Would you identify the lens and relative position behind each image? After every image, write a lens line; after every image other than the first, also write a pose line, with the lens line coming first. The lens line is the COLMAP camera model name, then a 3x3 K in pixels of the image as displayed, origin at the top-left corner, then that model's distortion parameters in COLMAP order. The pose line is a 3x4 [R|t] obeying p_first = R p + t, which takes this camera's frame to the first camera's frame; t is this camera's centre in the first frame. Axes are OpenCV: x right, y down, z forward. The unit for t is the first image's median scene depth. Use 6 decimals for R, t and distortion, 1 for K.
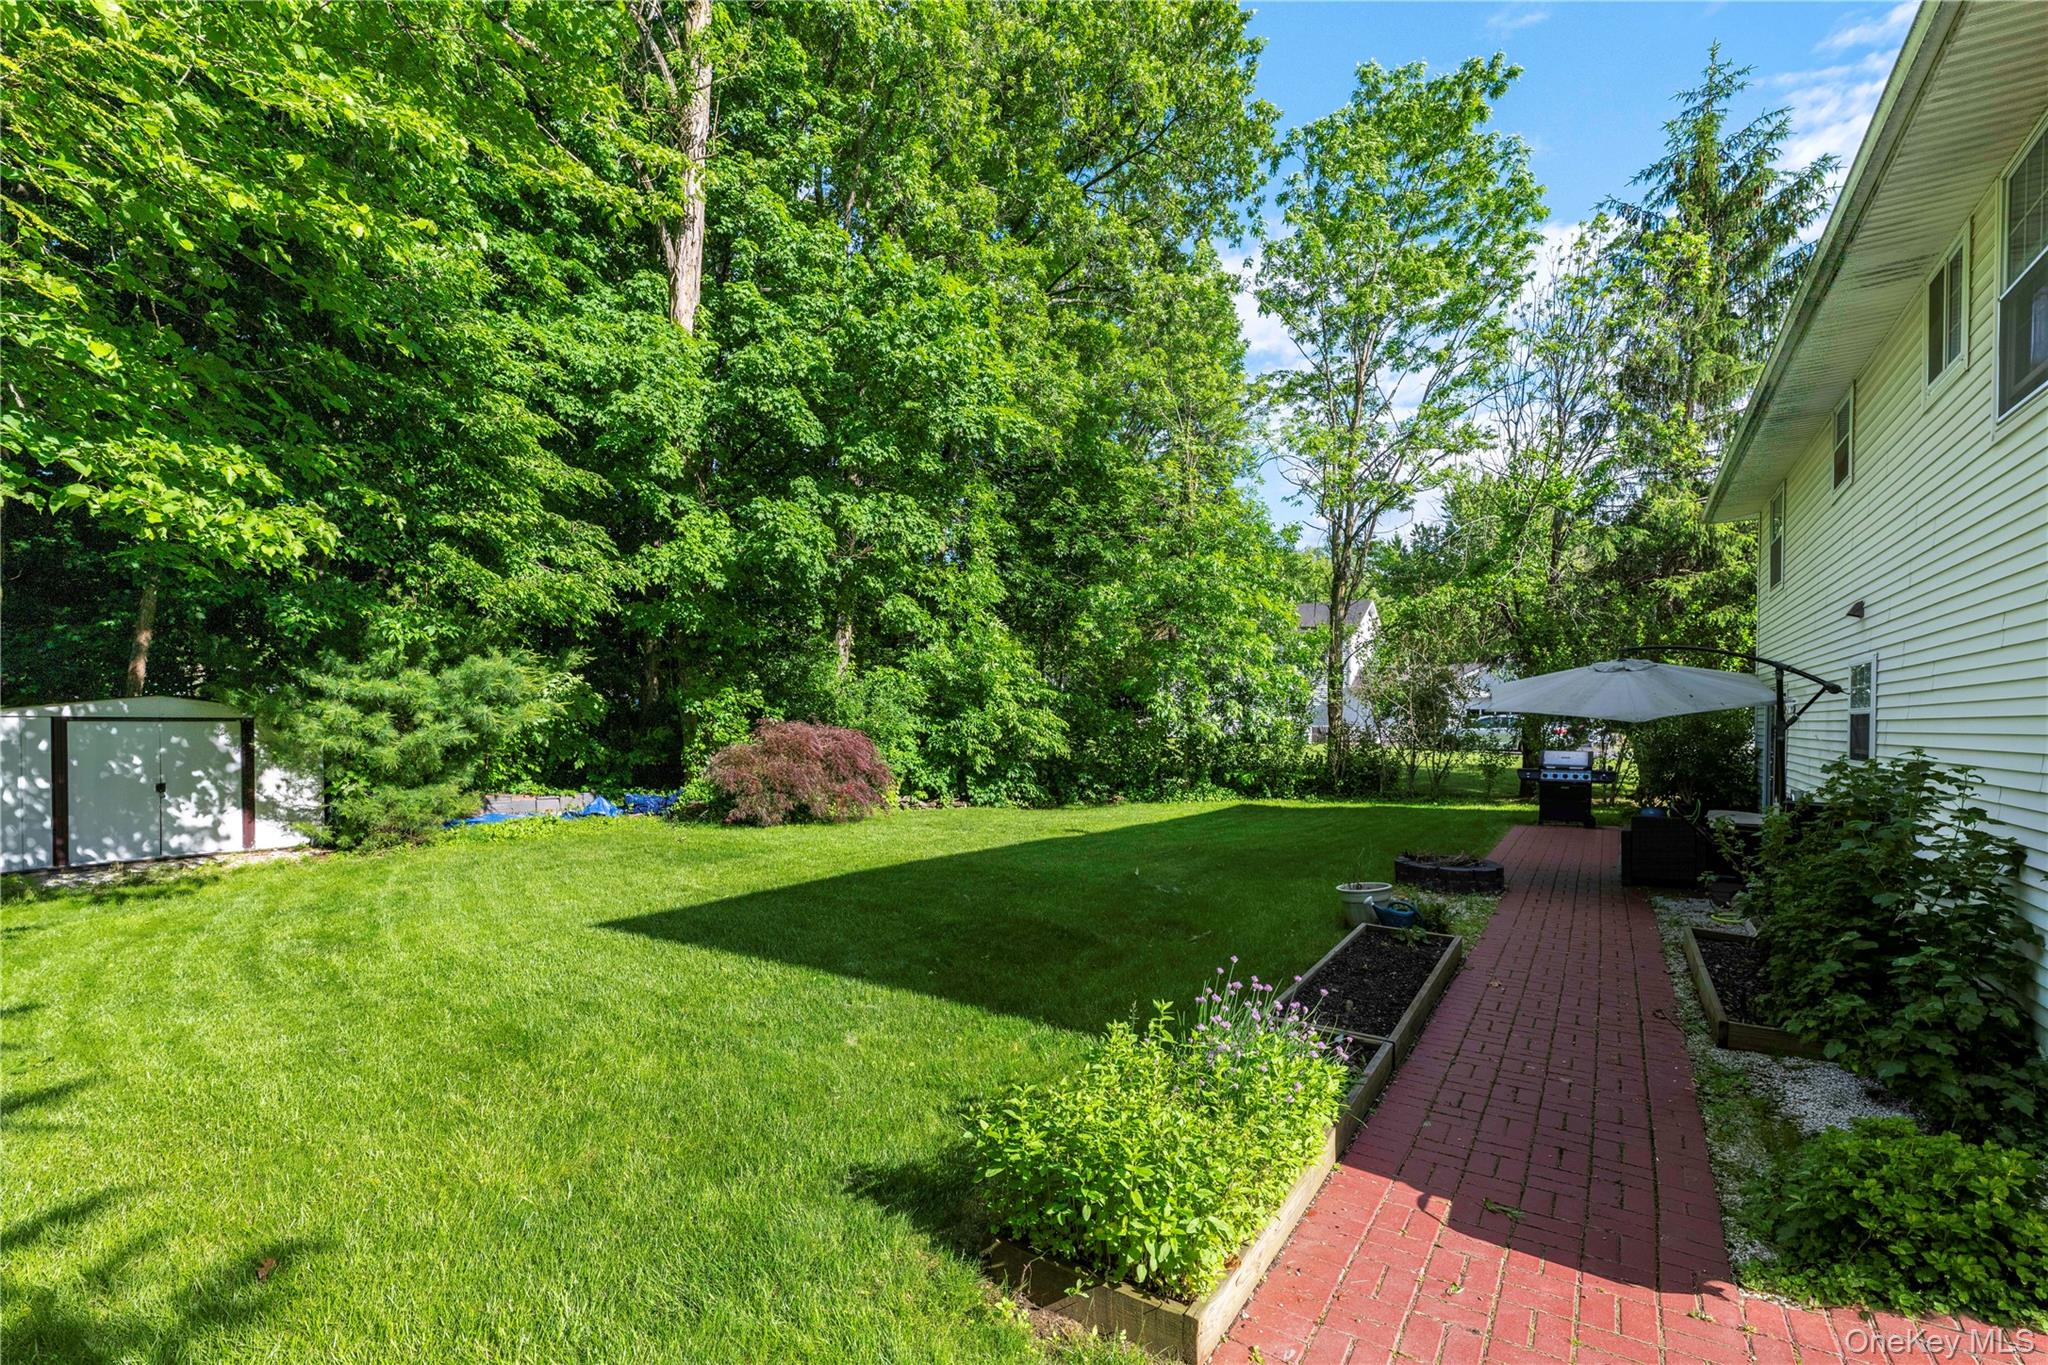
lens RADIAL K [[920.5, 0, 993.0], [0, 920.5, 733.5], [0, 0, 1]] dist [-0.005342, 0.000950]
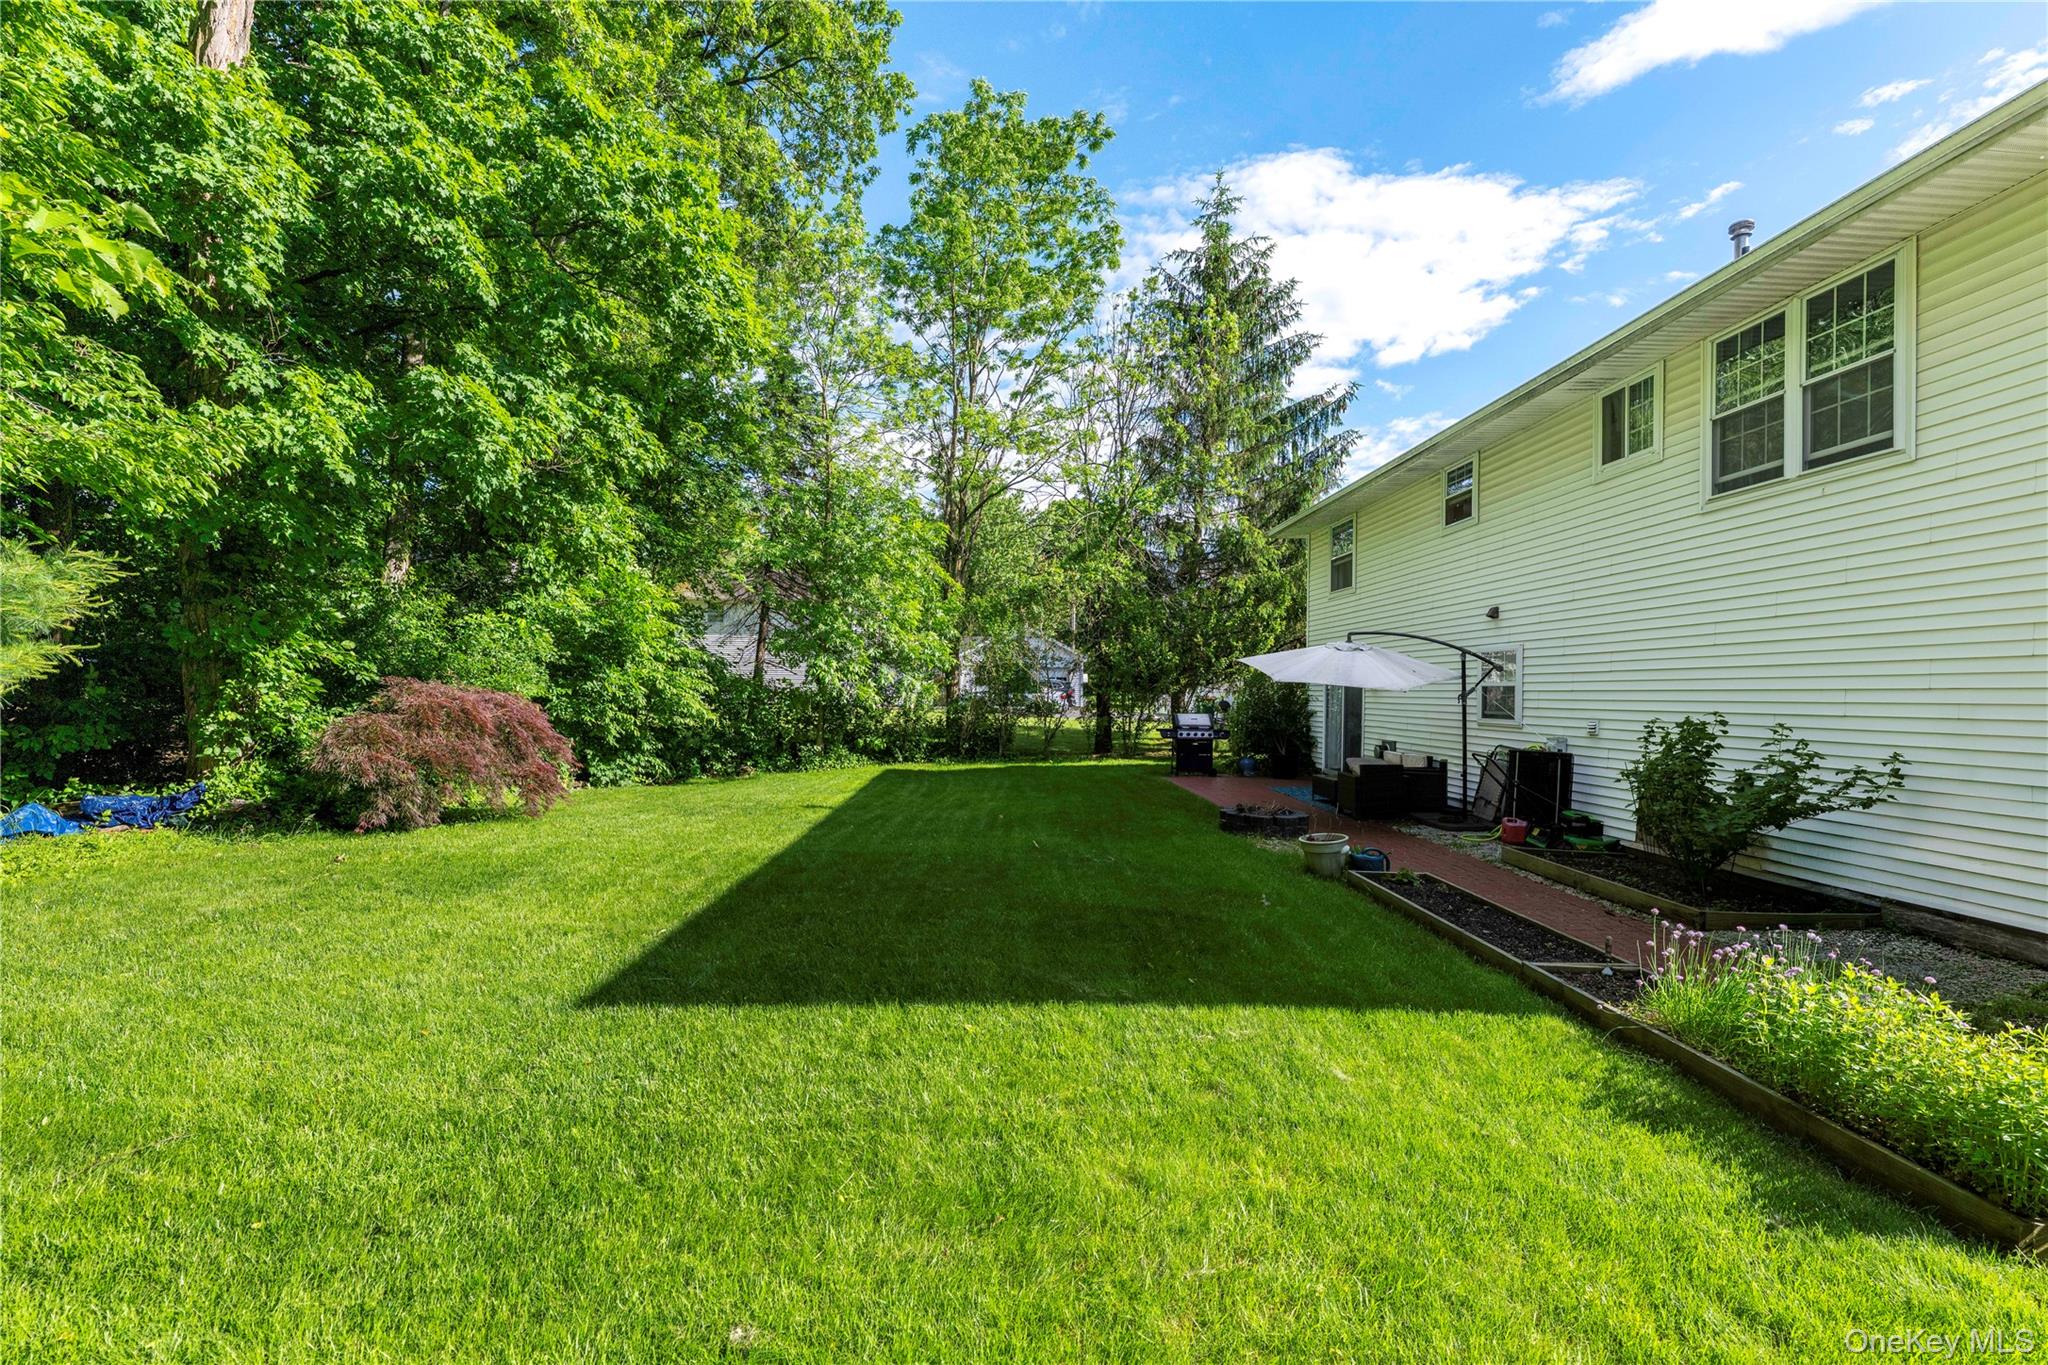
lens RADIAL K [[920.5, 0, 1024.2], [0, 920.5, 681.7], [0, 0, 1]] dist [-0.005342, 0.000950]
pose [[0.813682, 0.012856, 0.581168, -0.198998], [-0.002932, 0.999833, -0.018011, -0.000628], [-0.581303, 0.012951, 0.813584, 0.111791]]
